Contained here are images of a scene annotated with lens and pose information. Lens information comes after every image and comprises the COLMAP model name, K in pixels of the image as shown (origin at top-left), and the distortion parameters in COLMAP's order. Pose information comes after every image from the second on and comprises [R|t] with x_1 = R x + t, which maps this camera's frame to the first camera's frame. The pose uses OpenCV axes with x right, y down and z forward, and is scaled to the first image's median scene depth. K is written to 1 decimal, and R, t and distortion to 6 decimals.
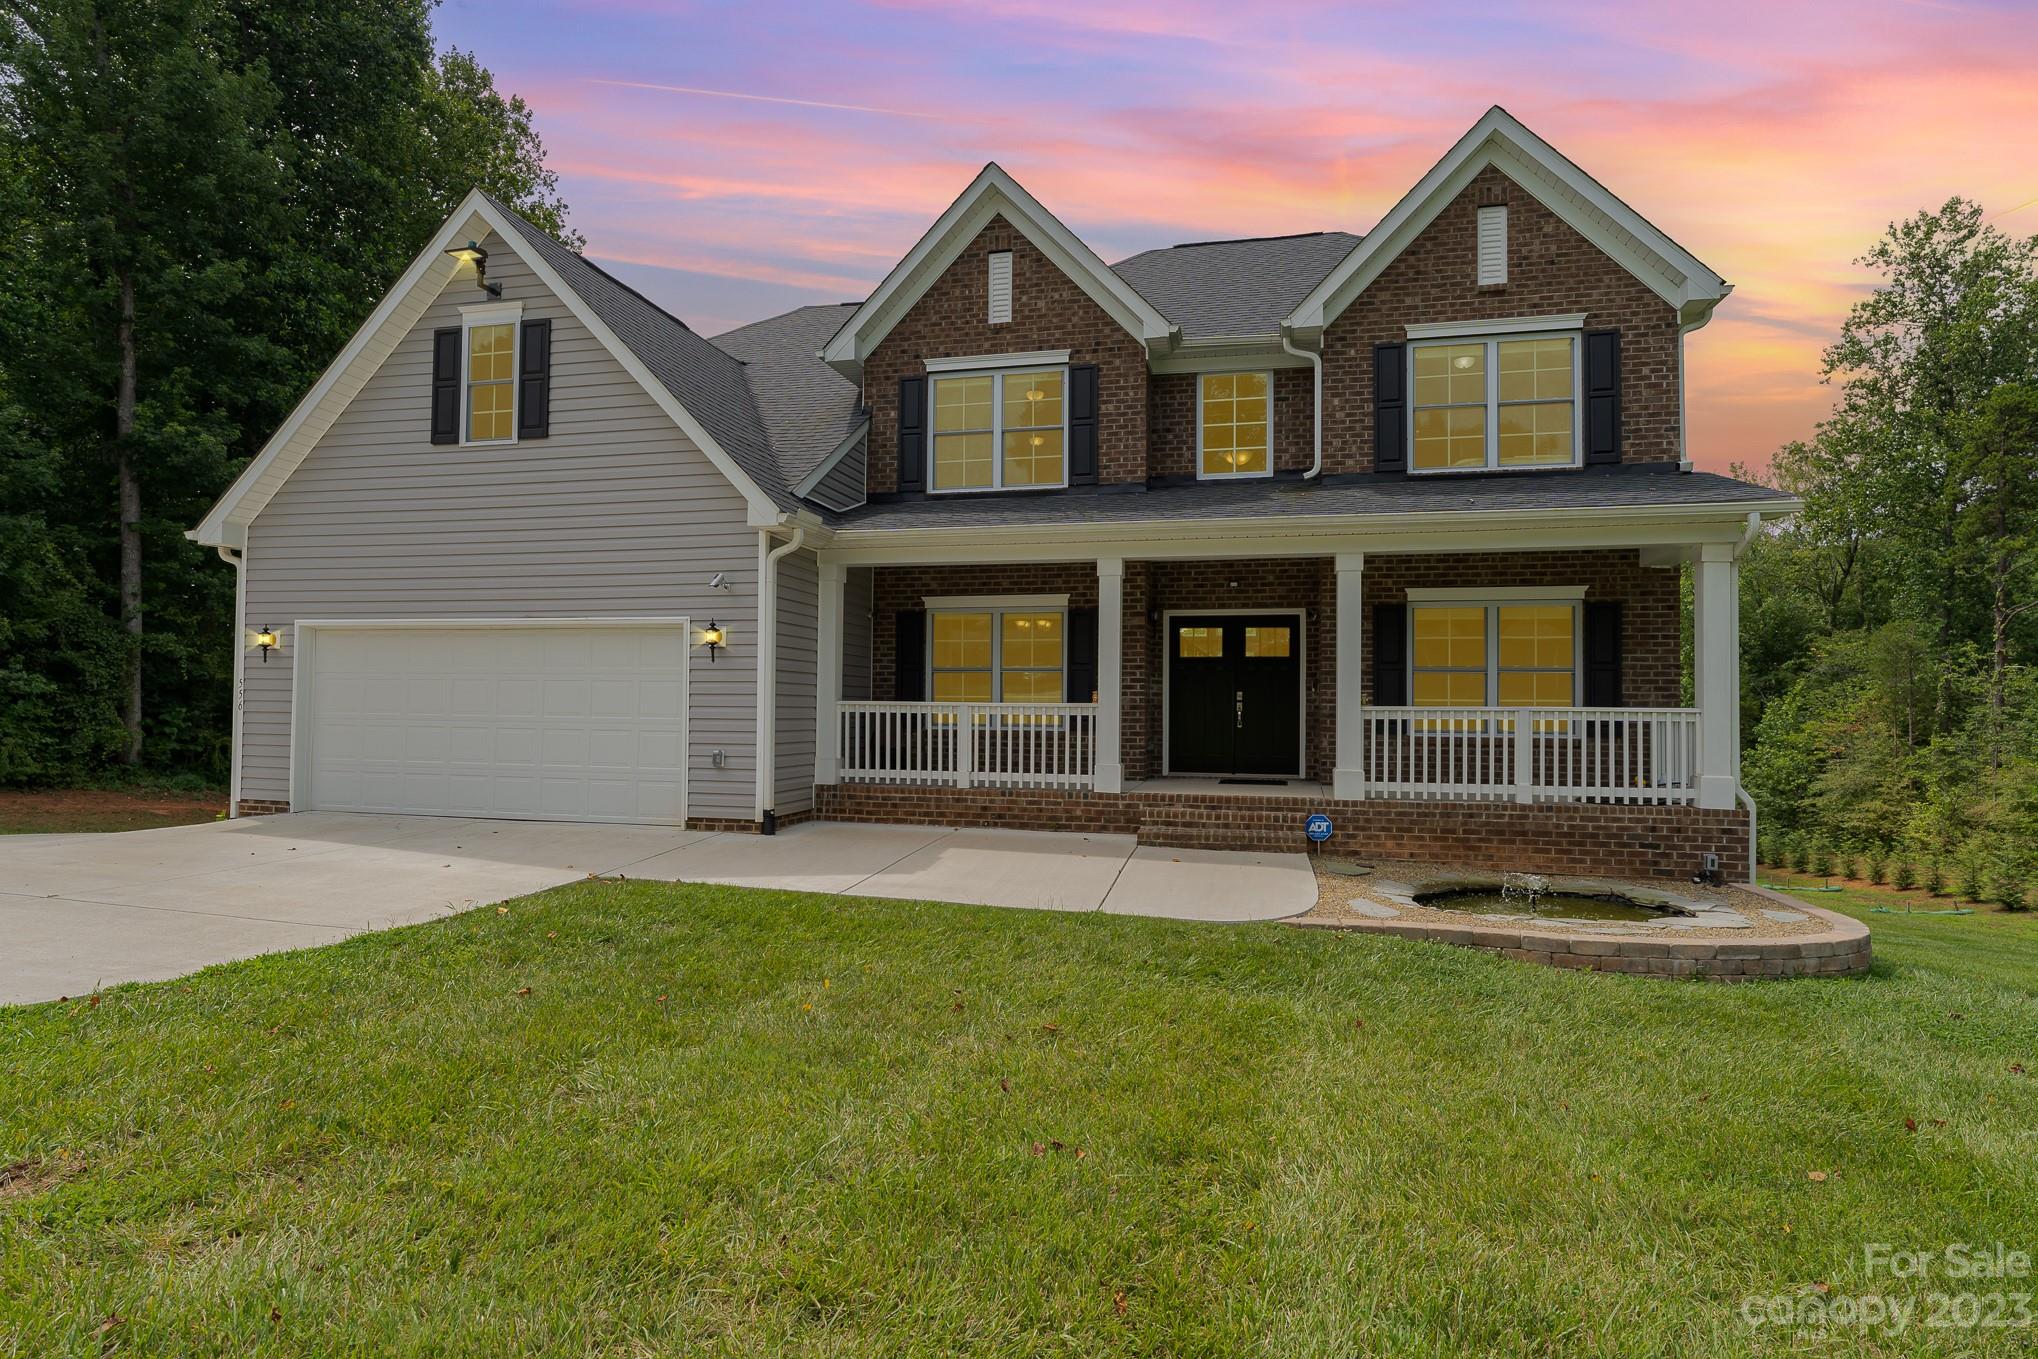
lens RADIAL K [[1058.7, 0, 1018.8], [0, 1058.7, 643.6], [0, 0, 1]] dist [0.000211, 0.000001]
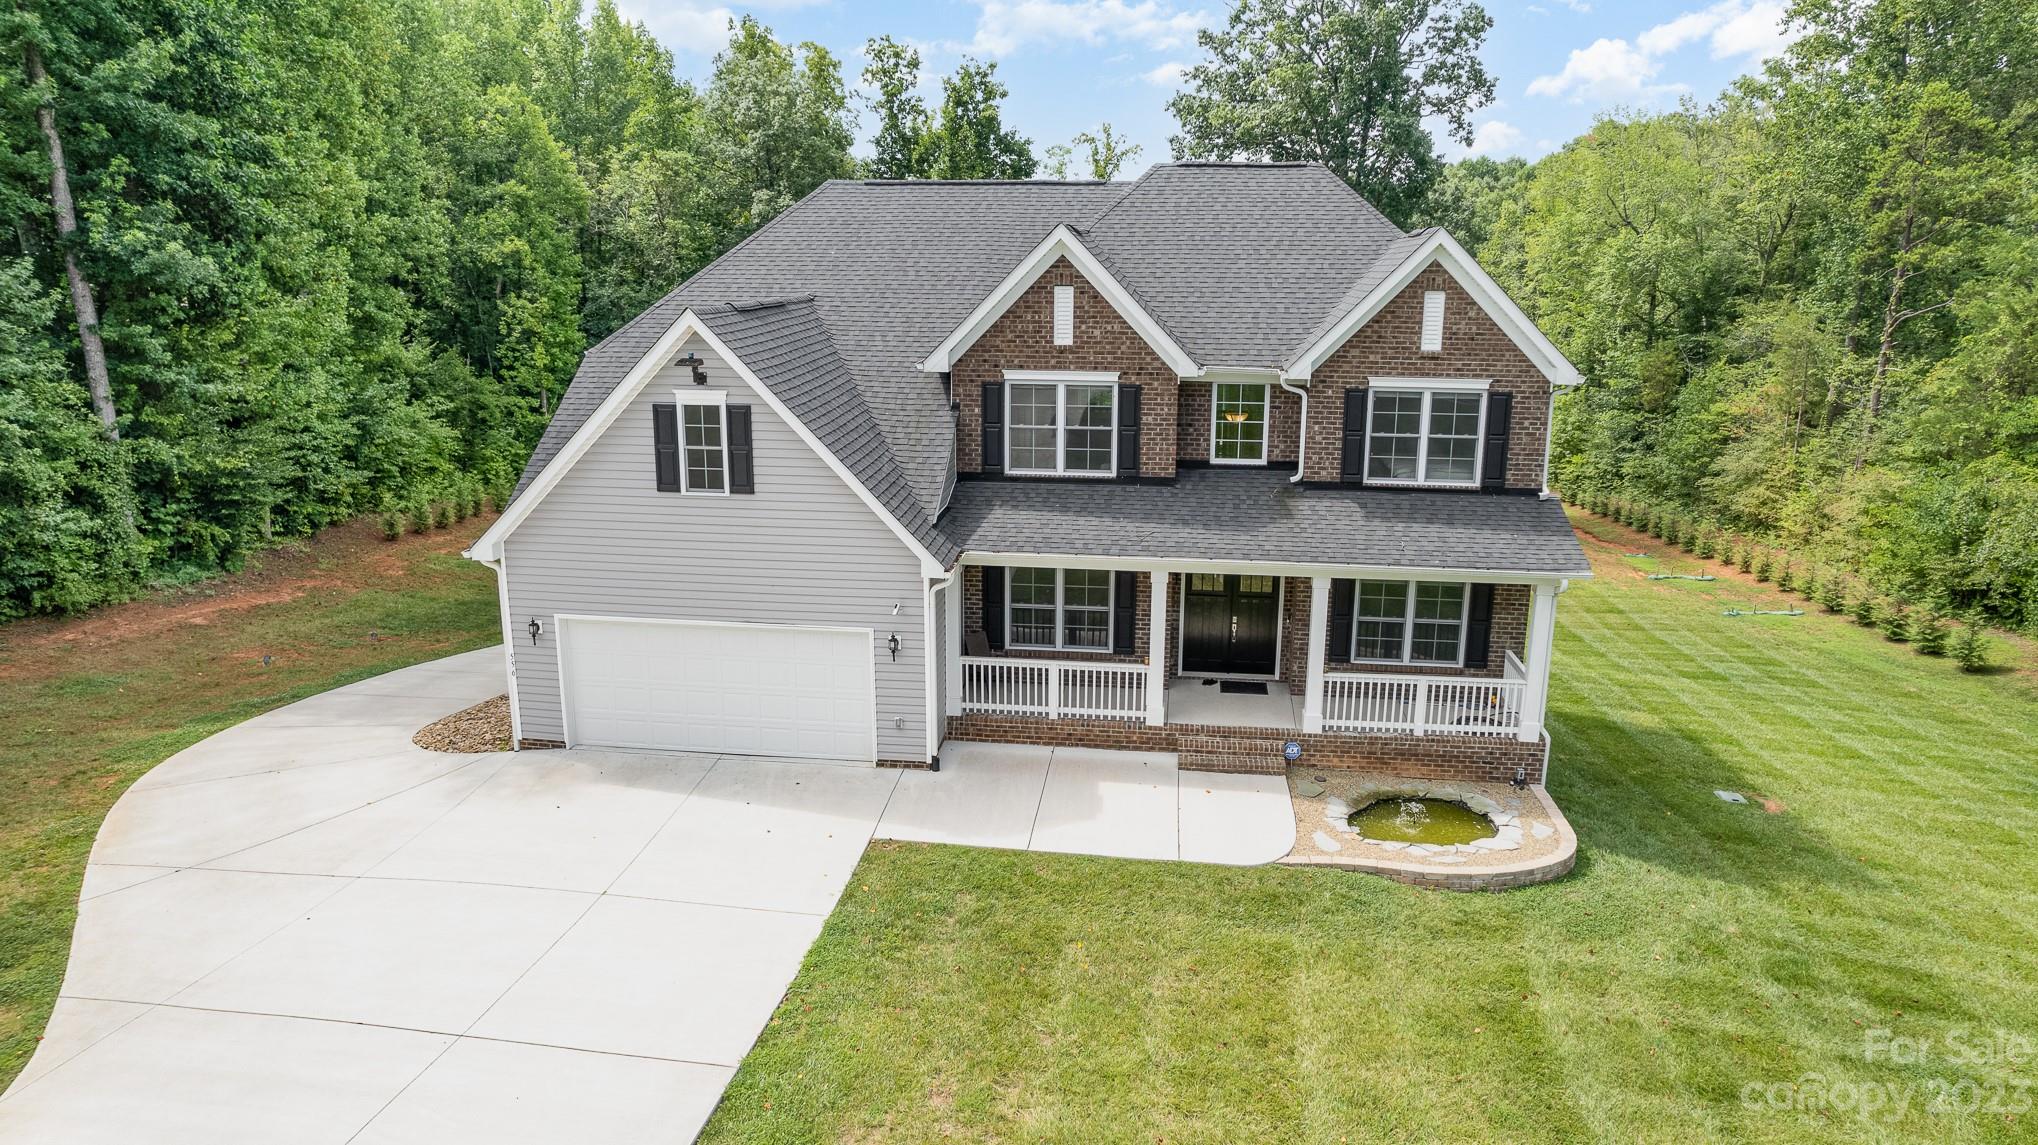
lens RADIAL K [[1296.5, 0, 1042.1], [0, 1296.5, 491.8], [0, 0, 1]] dist [-0.043564, 0.034549]
pose [[0.992354, -0.021549, 0.121530, -0.265056], [-0.008361, 0.970643, 0.240381, -0.566602], [-0.123142, -0.239559, 0.963041, -0.604430]]
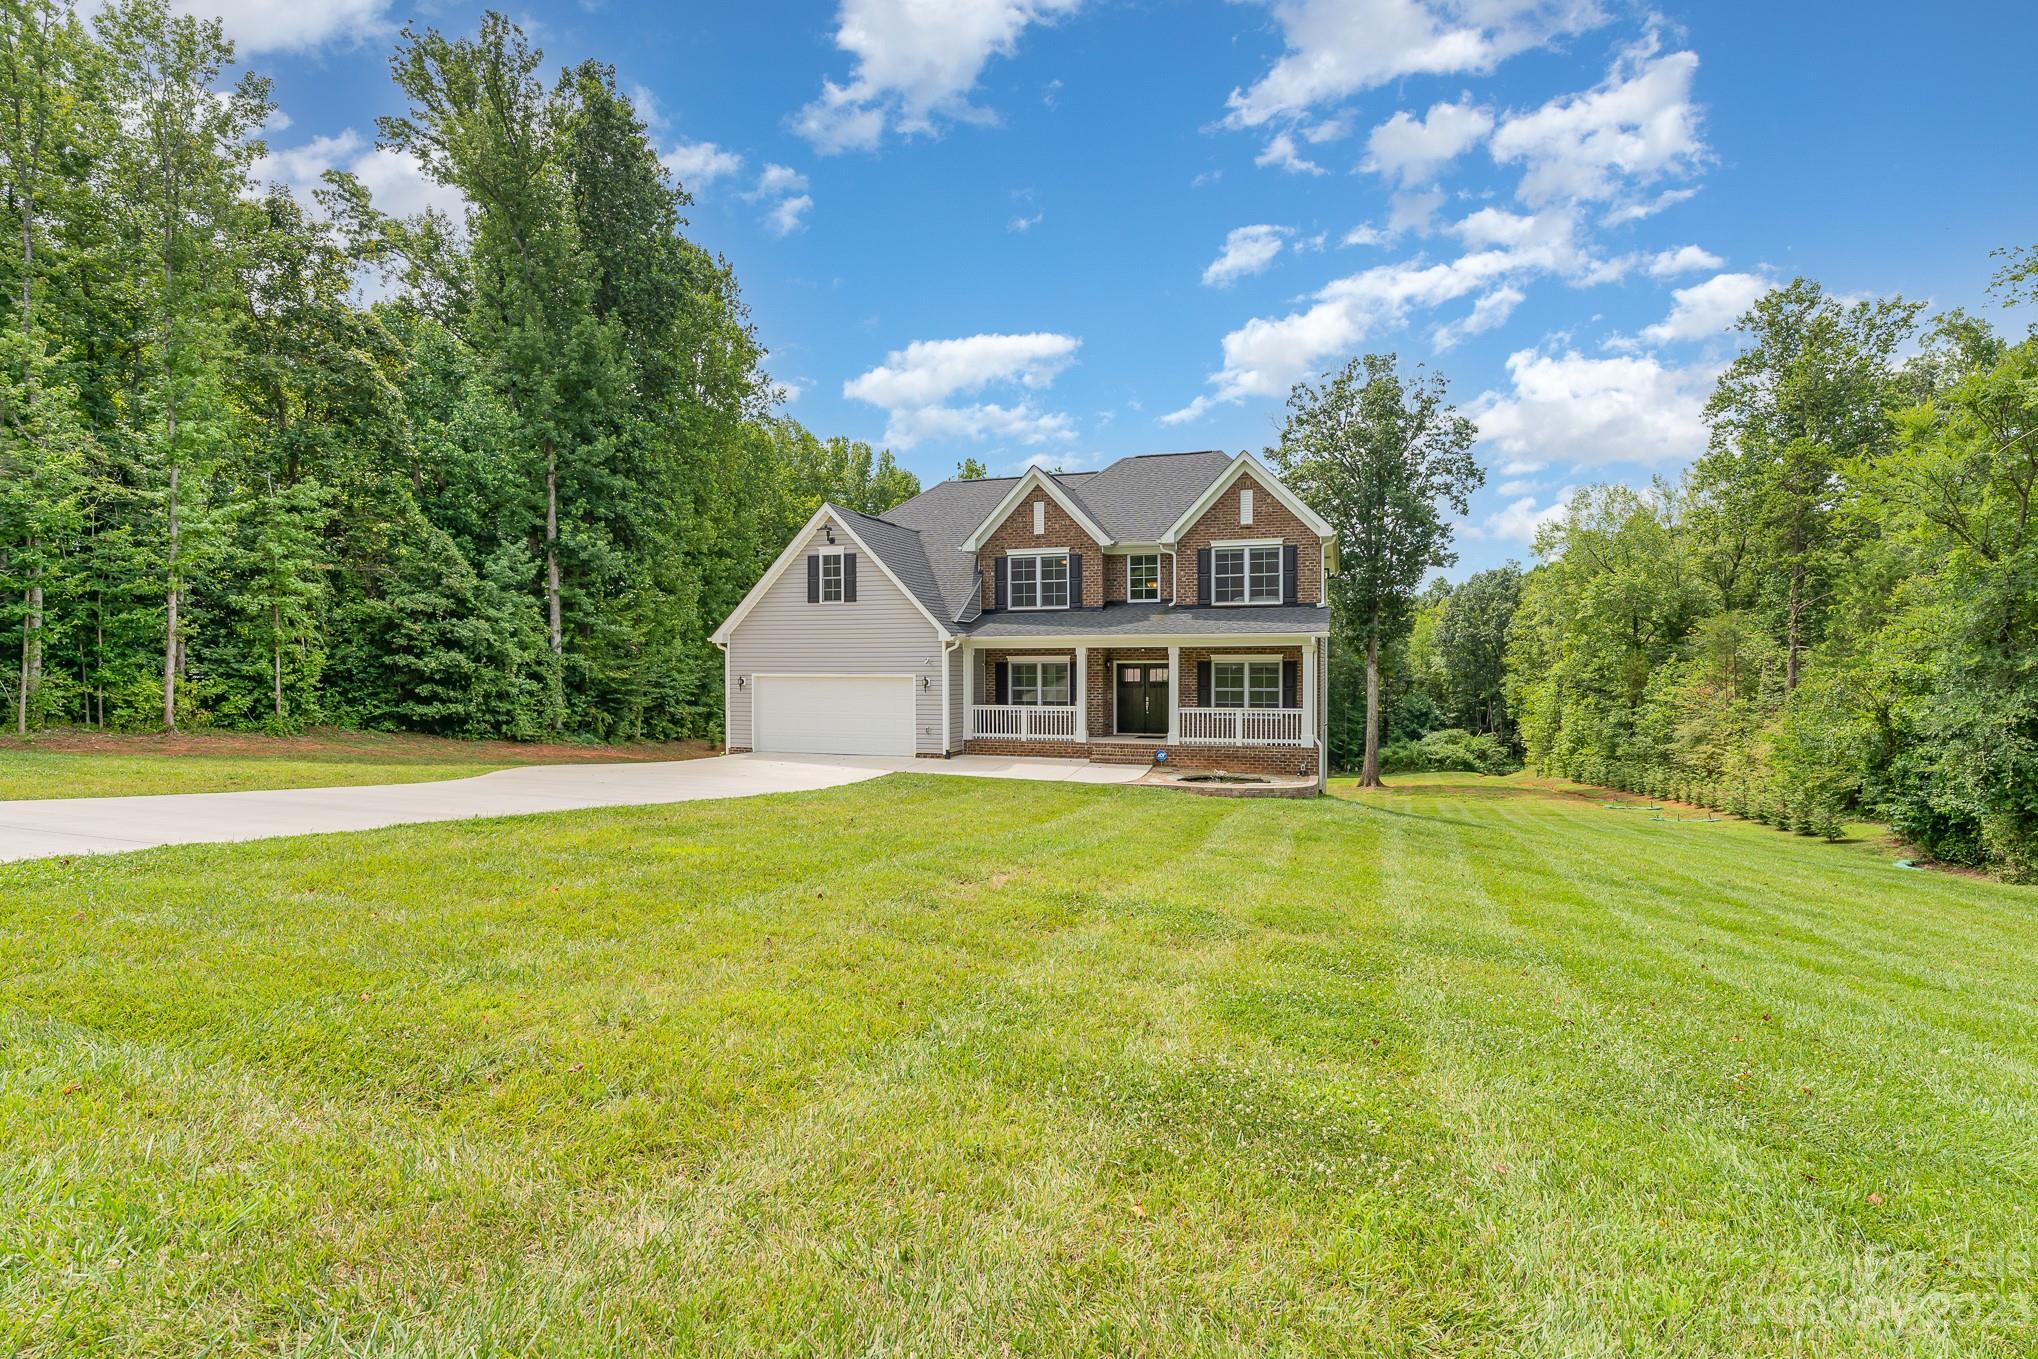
lens RADIAL K [[979.2, 0, 1033.0], [0, 979.2, 602.1], [0, 0, 1]] dist [0.000639, -0.001486]
pose [[0.997126, -0.015923, -0.074070, 0.135860], [0.015700, 0.999870, -0.003592, -0.168733], [0.074118, 0.002419, 0.997247, -1.207383]]
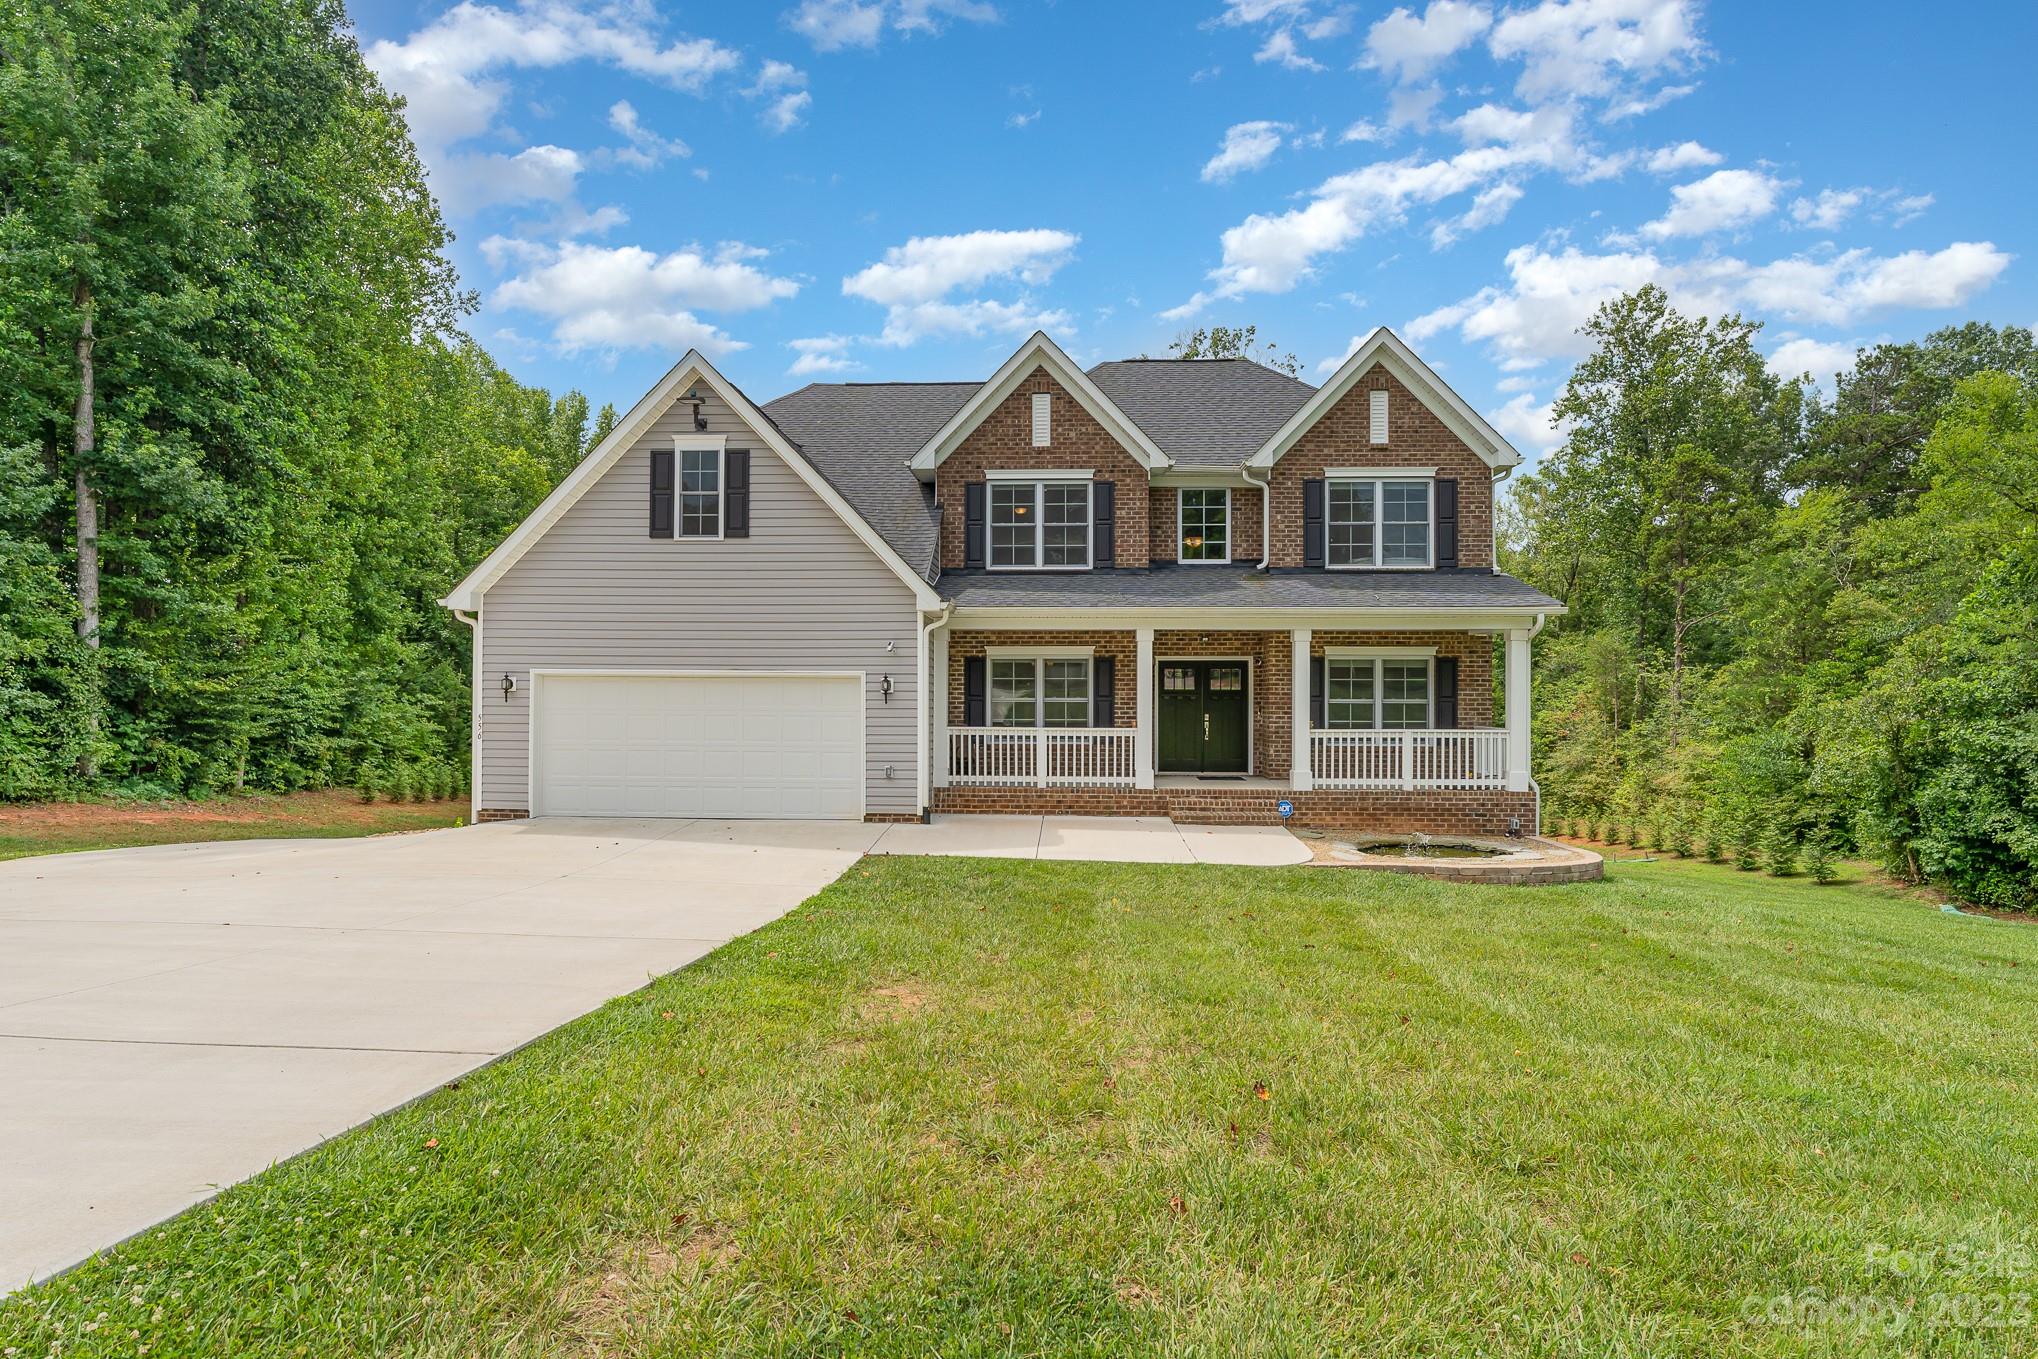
lens RADIAL K [[1064.7, 0, 1023.6], [0, 1064.7, 624.7], [0, 0, 1]] dist [-0.002090, 0.000479]
pose [[0.981407, 0.006893, 0.191815, -0.340048], [-0.006511, 0.999975, -0.002621, -0.076375], [-0.191829, 0.001323, 0.981428, -0.390554]]
